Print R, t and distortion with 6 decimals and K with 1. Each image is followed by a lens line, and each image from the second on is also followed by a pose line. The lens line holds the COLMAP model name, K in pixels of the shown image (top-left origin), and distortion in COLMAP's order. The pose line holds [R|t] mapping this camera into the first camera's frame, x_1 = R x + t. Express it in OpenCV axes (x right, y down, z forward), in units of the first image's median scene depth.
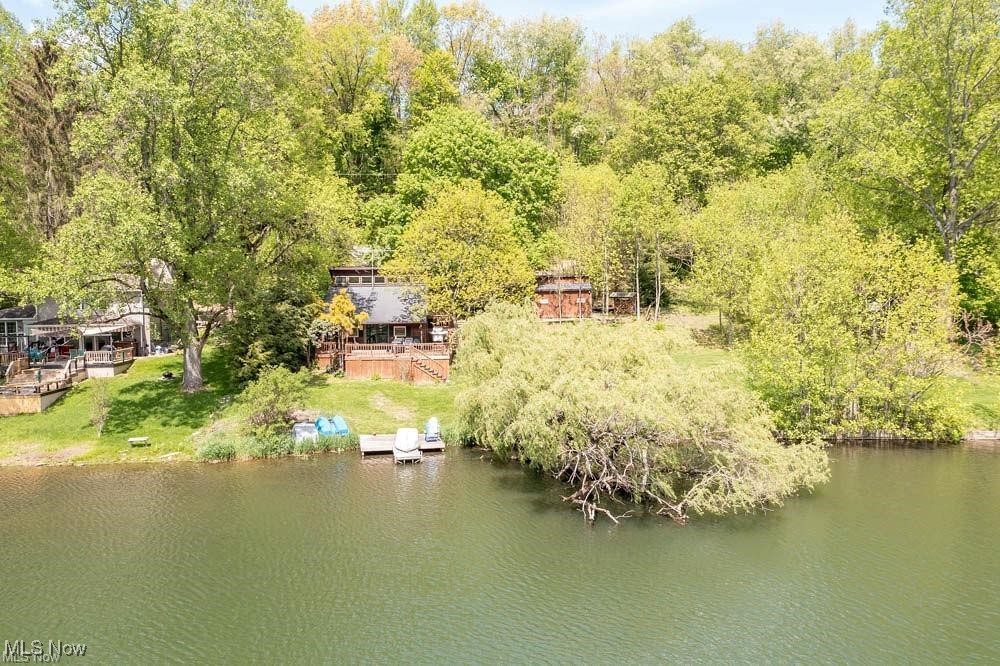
lens RADIAL K [[811.5, 0, 500.6], [0, 811.5, 315.7], [0, 0, 1]] dist [0.014305, -0.000933]
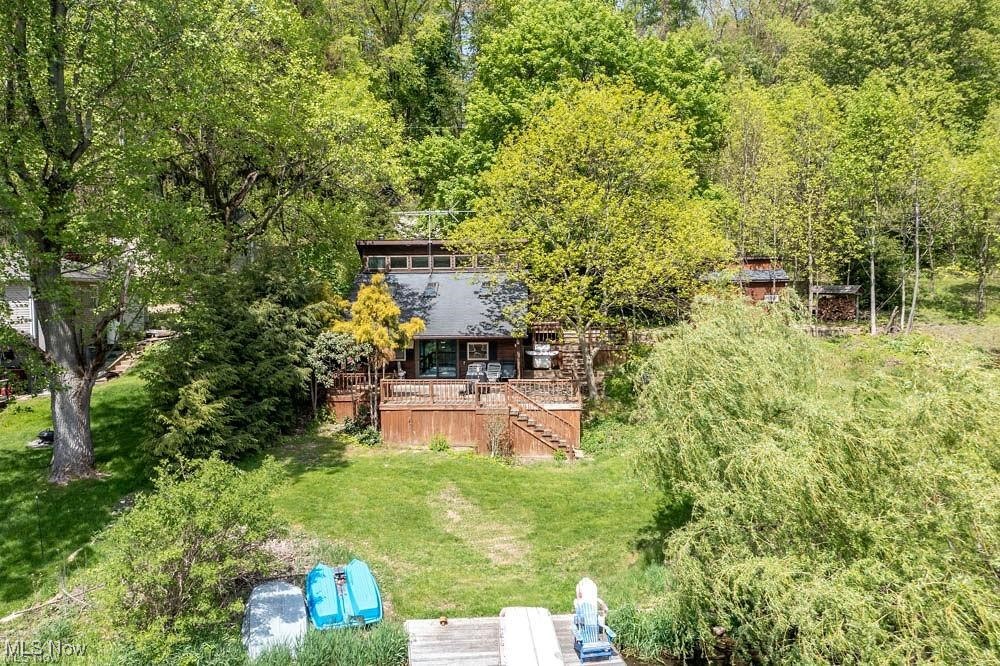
lens RADIAL K [[811.5, 0, 502.8], [0, 811.5, 322.7], [0, 0, 1]] dist [0.014305, -0.000933]
pose [[0.998352, 0.003503, -0.057274, -0.077762], [-0.003003, 0.999957, 0.008829, -0.006112], [0.057303, -0.008642, 0.998319, 0.453095]]
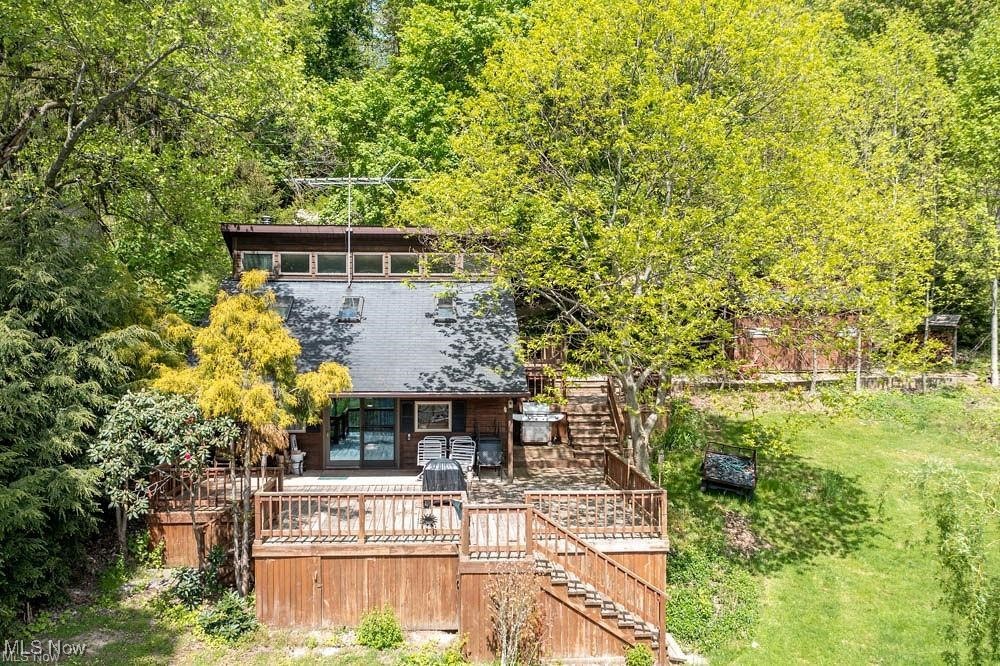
lens RADIAL K [[811.5, 0, 489.9], [0, 811.5, 332.5], [0, 0, 1]] dist [0.014305, -0.000933]
pose [[0.998120, 0.016640, 0.058994, -0.127031], [-0.015754, 0.999756, -0.015466, -0.010511], [-0.059237, 0.014508, 0.998139, 0.701385]]
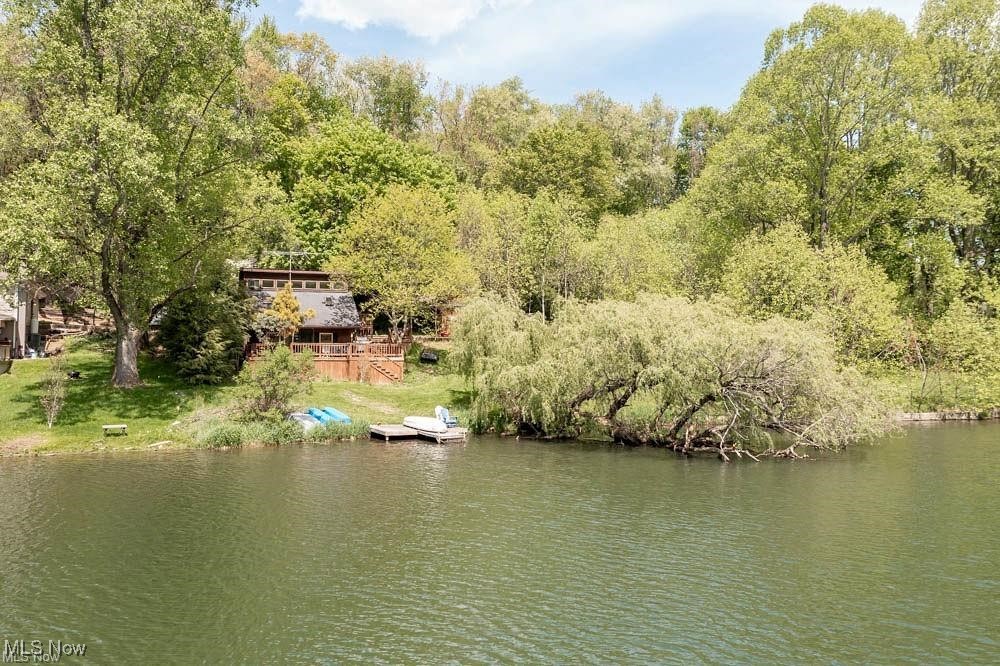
lens RADIAL K [[811.5, 0, 494.9], [0, 811.5, 329.6], [0, 0, 1]] dist [0.014305, -0.000933]
pose [[0.947004, 0.025744, 0.320189, -0.250754], [-0.001527, 0.997133, -0.075655, 0.083404], [-0.321218, 0.071157, 0.944328, 0.063411]]
